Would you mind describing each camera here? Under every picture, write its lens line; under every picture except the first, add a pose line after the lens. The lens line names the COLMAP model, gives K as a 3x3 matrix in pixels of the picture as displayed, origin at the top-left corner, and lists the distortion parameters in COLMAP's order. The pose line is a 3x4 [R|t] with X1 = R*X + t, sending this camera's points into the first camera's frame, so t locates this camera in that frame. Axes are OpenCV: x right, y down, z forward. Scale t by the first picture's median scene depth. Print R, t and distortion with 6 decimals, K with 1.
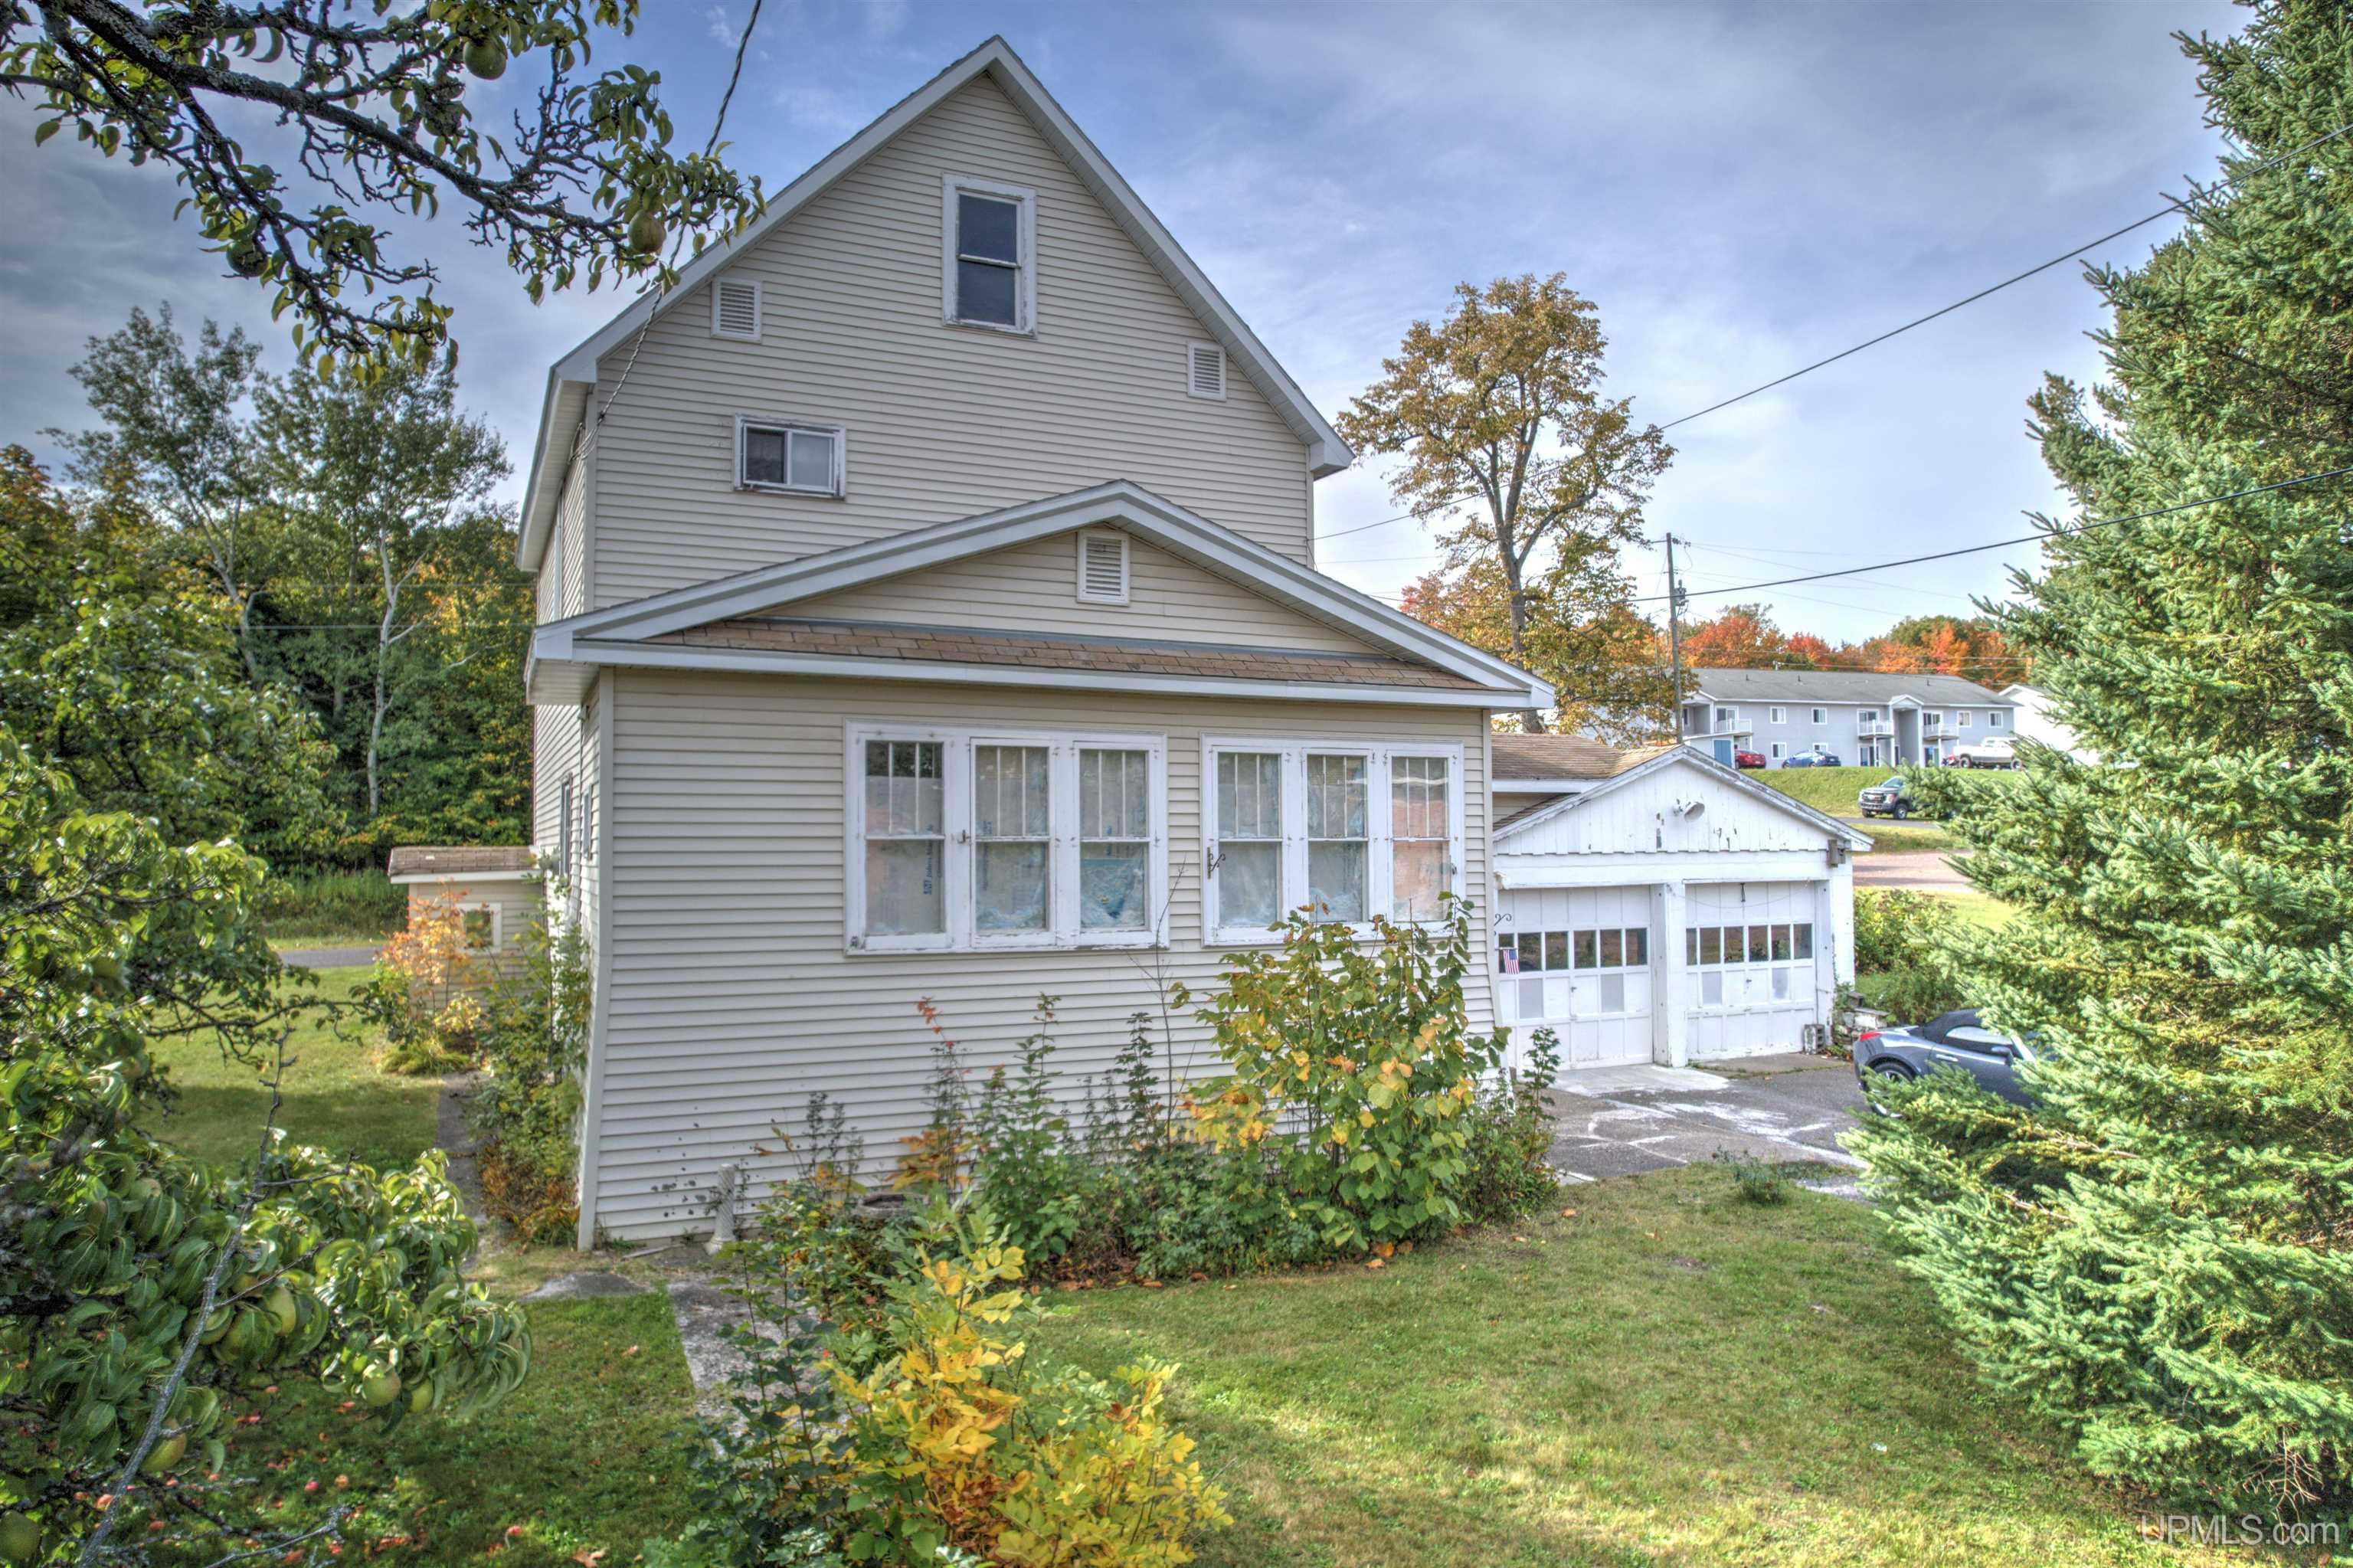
lens RADIAL K [[1495.7, 0, 1162.8], [0, 1495.7, 775.4], [0, 0, 1]] dist [-0.062836, 0.044616]
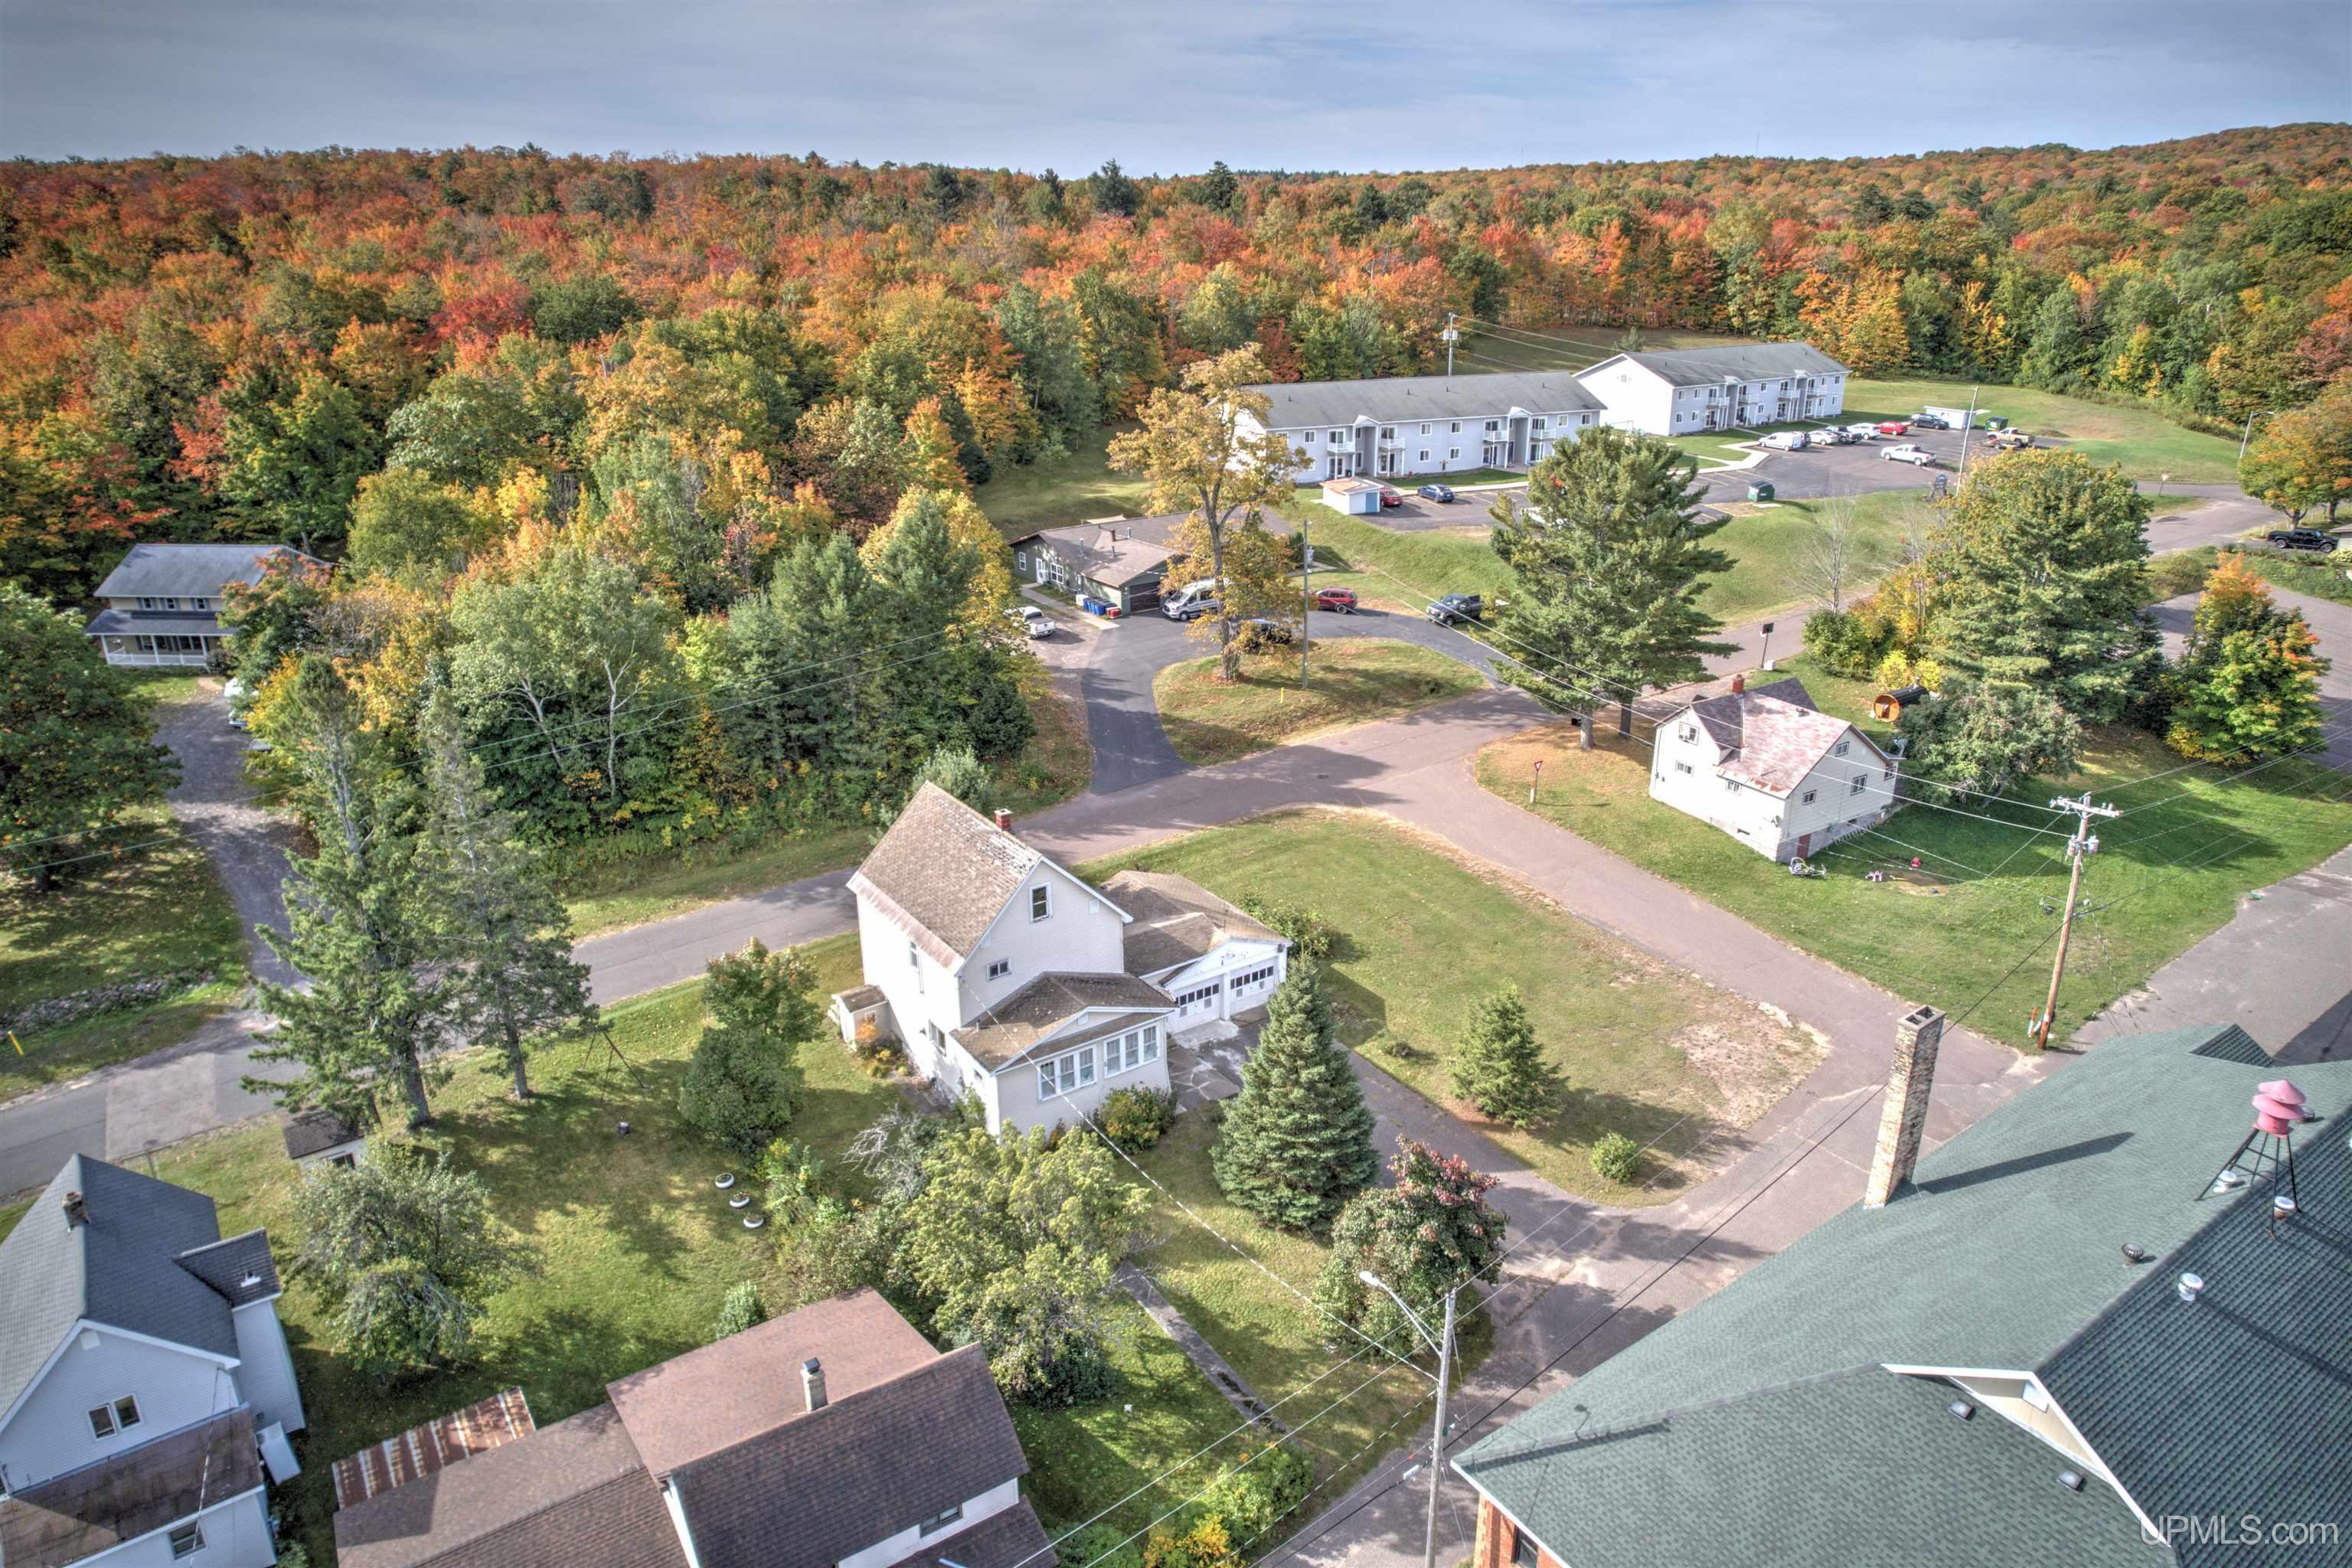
lens RADIAL K [[1495.1, 0, 1184.0], [0, 1495.1, 775.0], [0, 0, 1]] dist [-0.062836, 0.044616]
pose [[0.984504, -0.067660, 0.161784, -0.277218], [-0.000582, 0.921304, 0.388843, -1.704834], [-0.175361, -0.382911, 0.906988, -1.938293]]
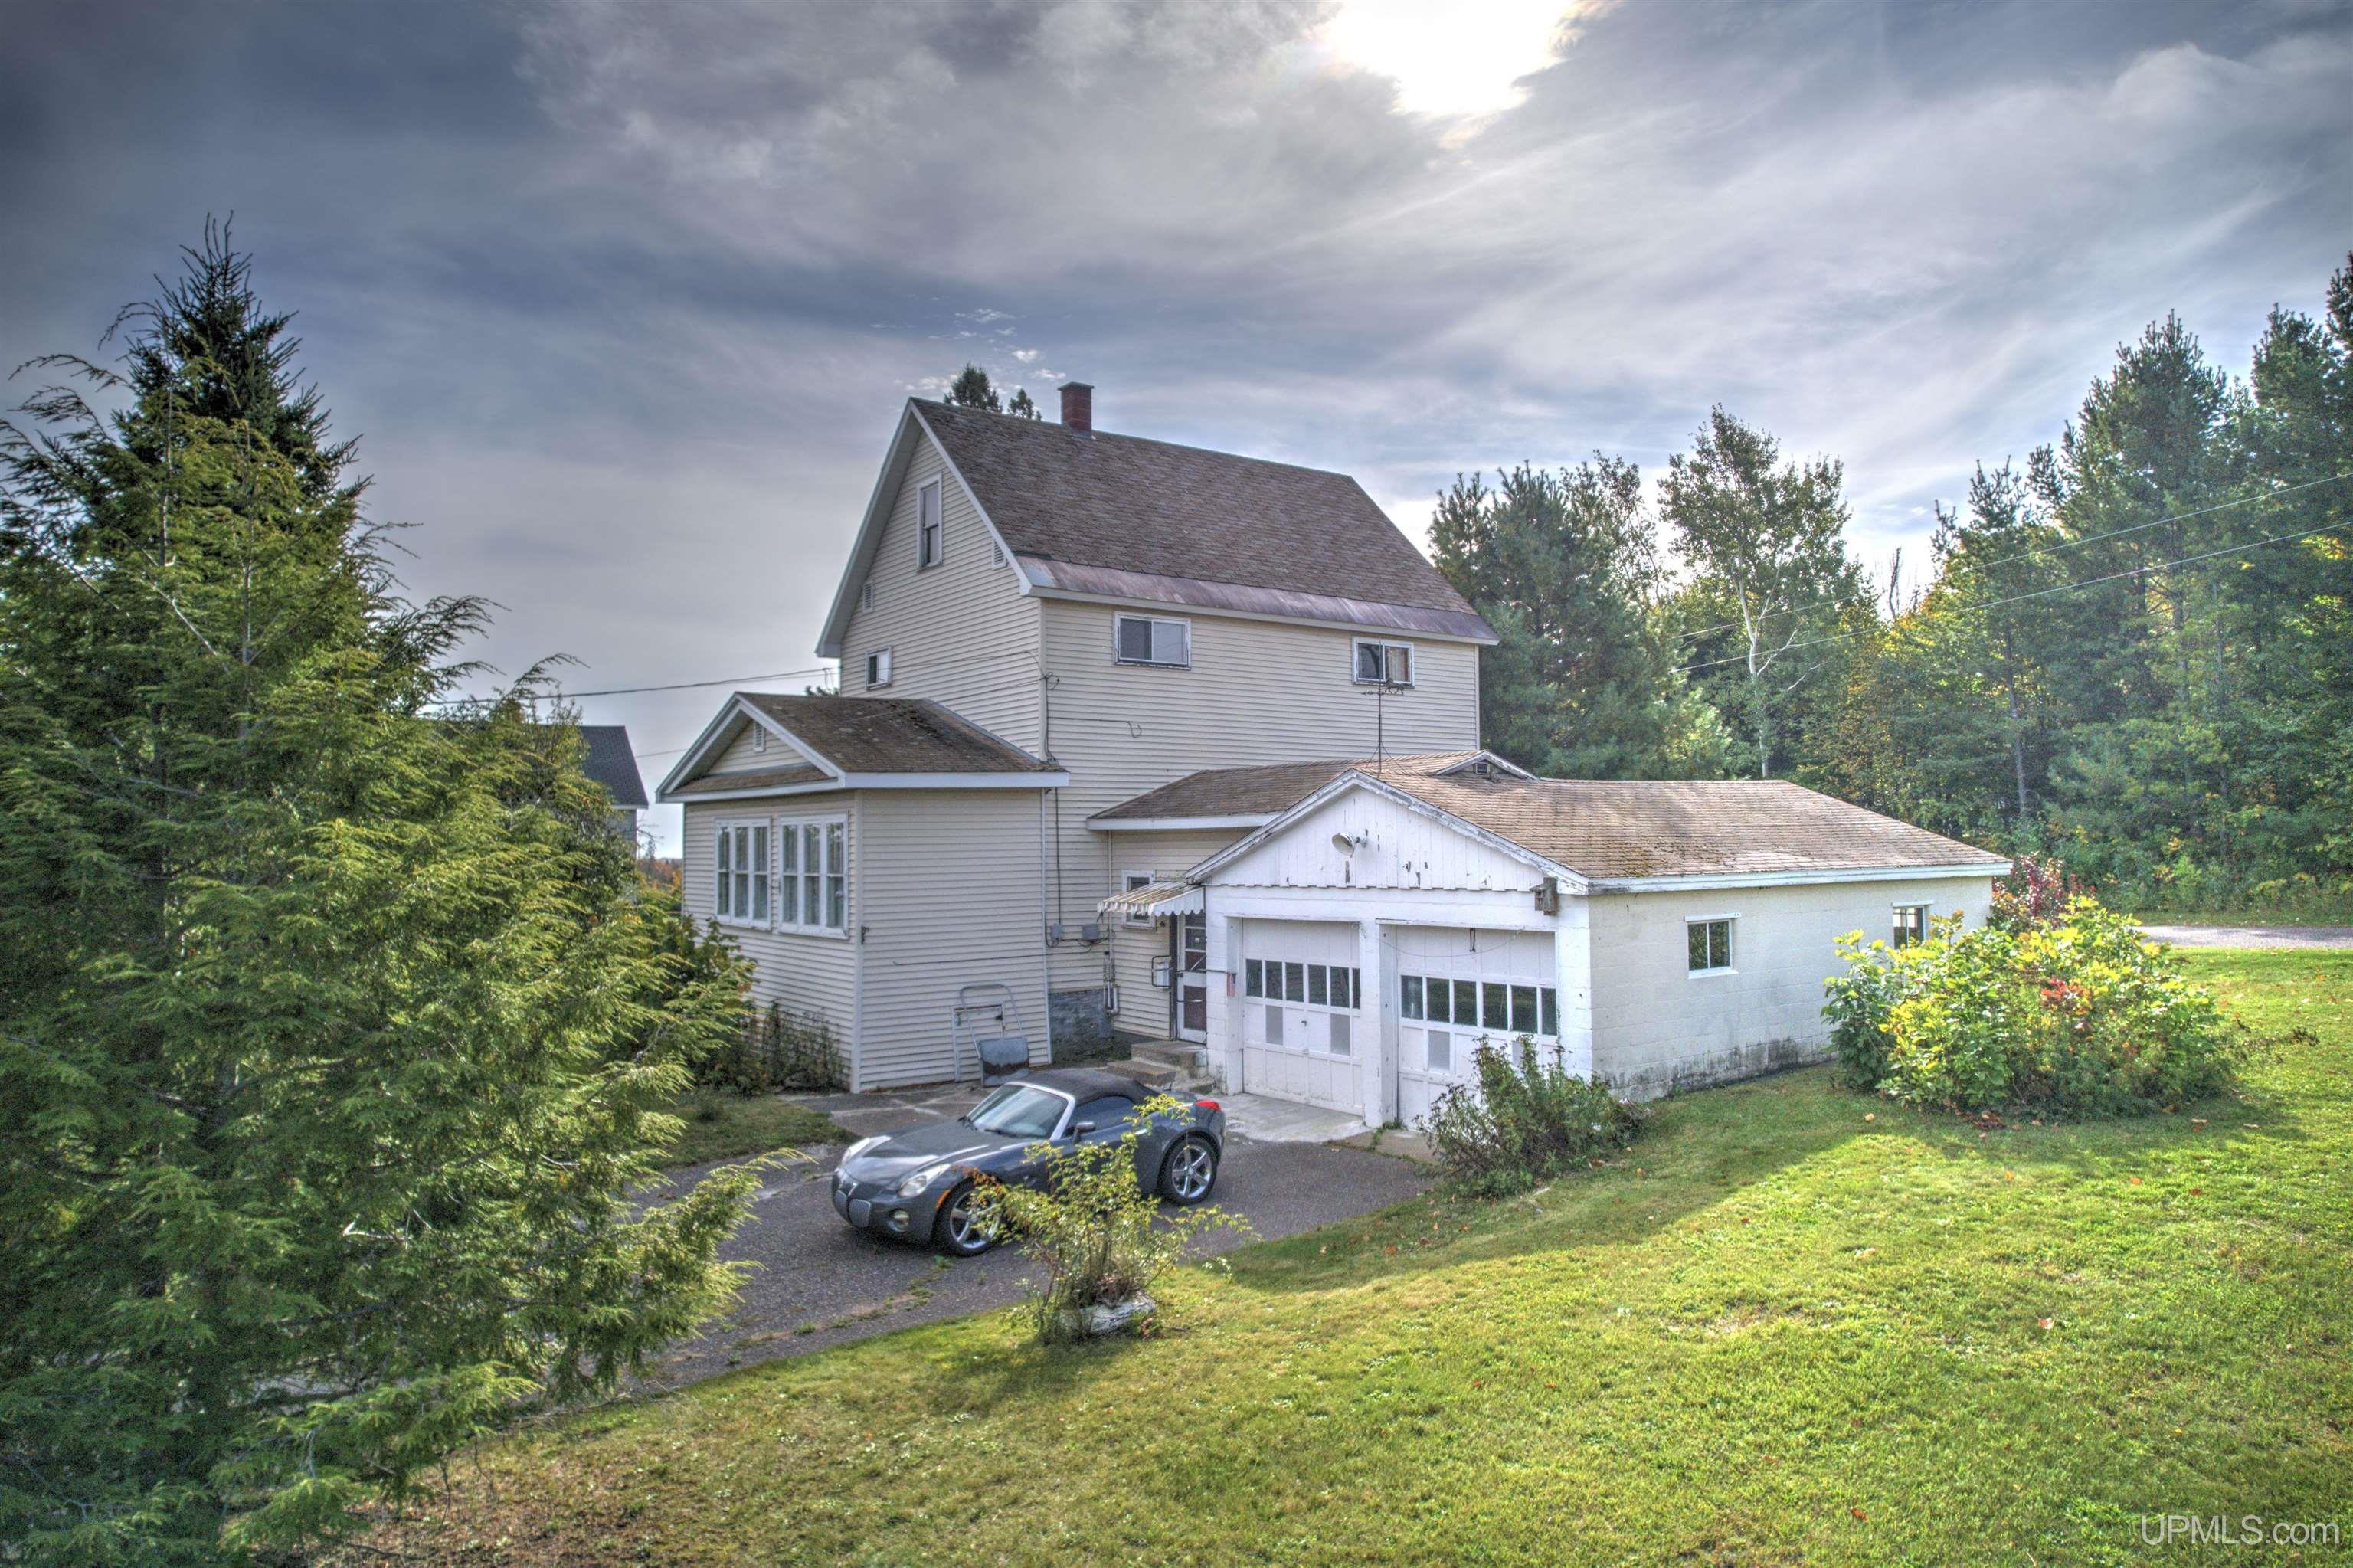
lens RADIAL K [[1495.7, 0, 1196.4], [0, 1495.7, 802.6], [0, 0, 1]] dist [-0.062836, 0.044616]
pose [[0.191233, -0.057258, -0.979873, 1.250897], [0.047882, 0.997653, -0.048952, 0.043163], [0.980376, -0.037557, 0.193526, 0.747021]]
